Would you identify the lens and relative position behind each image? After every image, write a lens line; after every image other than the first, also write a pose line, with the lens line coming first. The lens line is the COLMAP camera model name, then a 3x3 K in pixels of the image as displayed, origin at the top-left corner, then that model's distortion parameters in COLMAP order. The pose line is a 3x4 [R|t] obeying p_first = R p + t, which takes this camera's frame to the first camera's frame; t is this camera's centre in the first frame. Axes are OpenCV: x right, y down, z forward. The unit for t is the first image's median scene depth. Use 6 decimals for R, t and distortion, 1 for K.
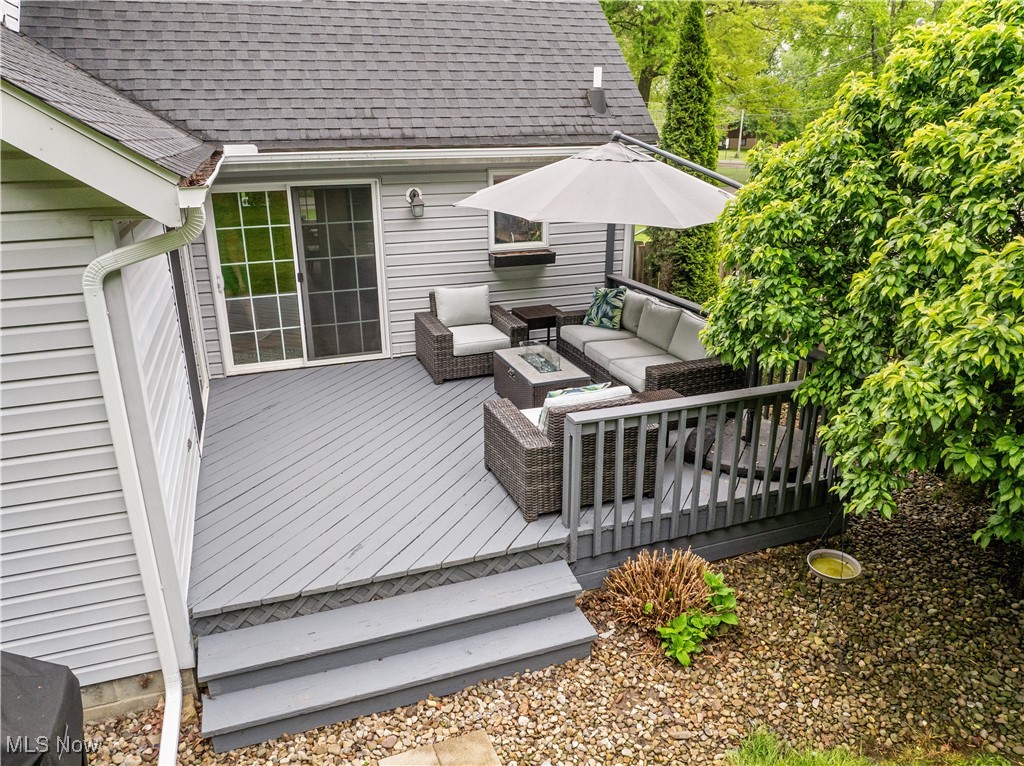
lens RADIAL K [[729.2, 0, 514.8], [0, 729.2, 382.9], [0, 0, 1]] dist [-0.043759, 0.003467]
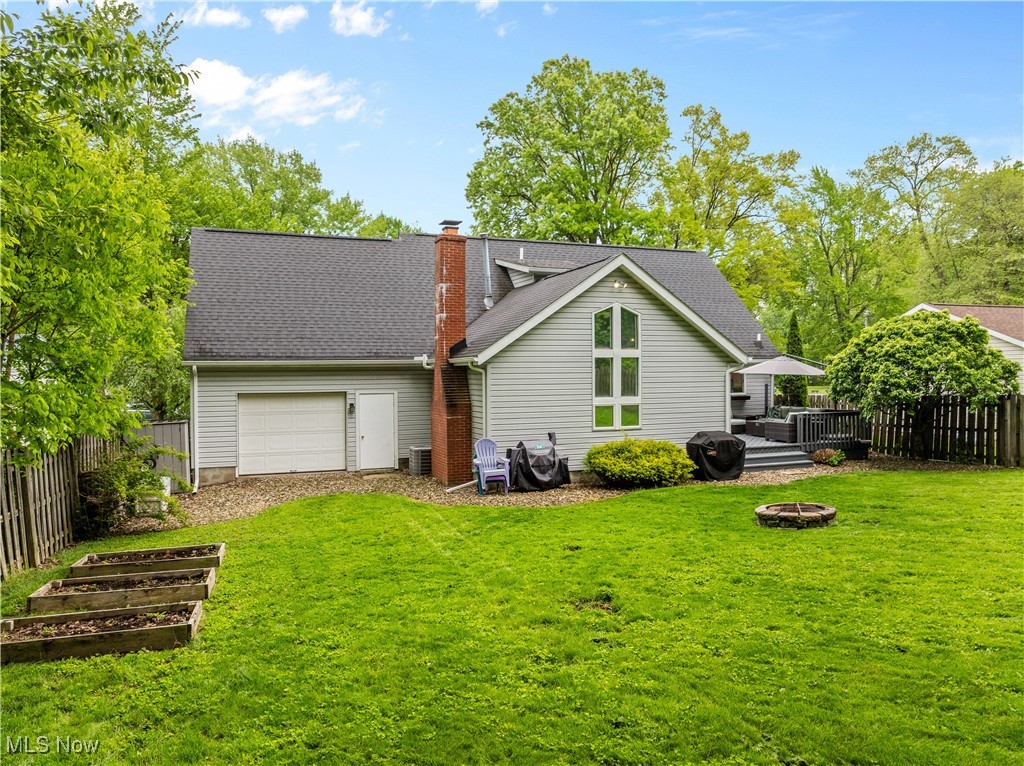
lens RADIAL K [[729.2, 0, 510.8], [0, 729.2, 383.5], [0, 0, 1]] dist [-0.043759, 0.003467]
pose [[0.999912, -0.002118, 0.013059, -1.016029], [0.006153, 0.948302, -0.317309, 0.739673], [-0.011712, 0.317361, 0.948232, -1.862823]]
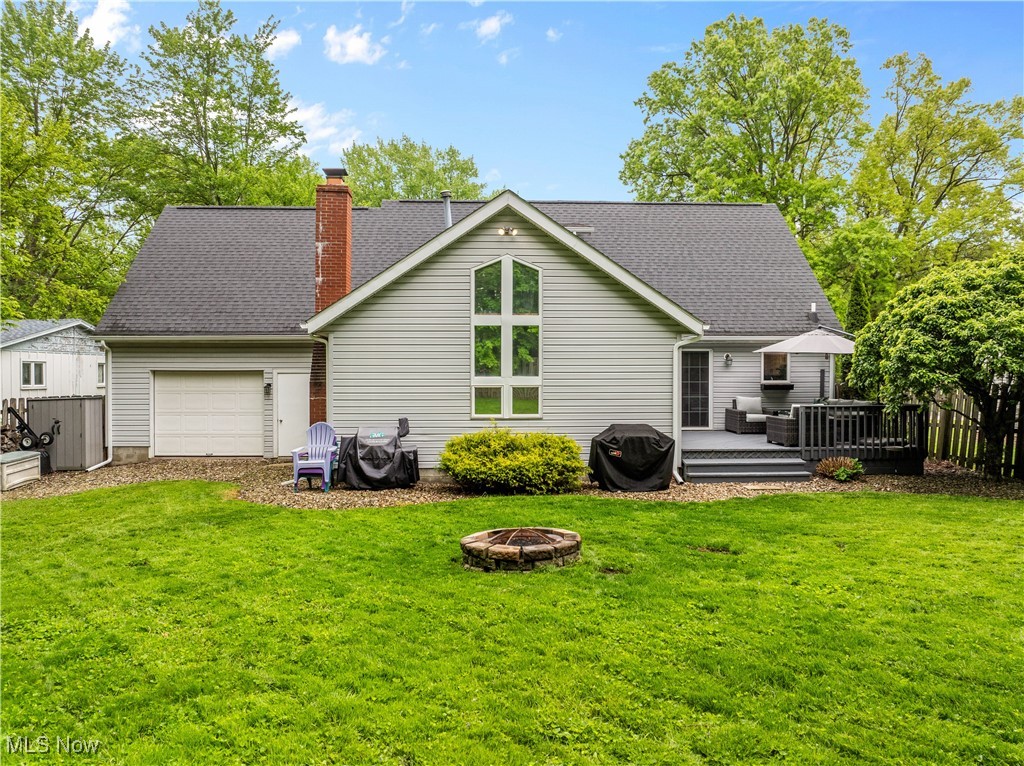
lens RADIAL K [[729.2, 0, 506.4], [0, 729.2, 377.0], [0, 0, 1]] dist [-0.043759, 0.003467]
pose [[0.950342, 0.007695, -0.311111, -0.092845], [-0.108923, 0.944687, -0.309357, 0.607193], [0.291522, 0.327882, 0.898614, -1.278304]]
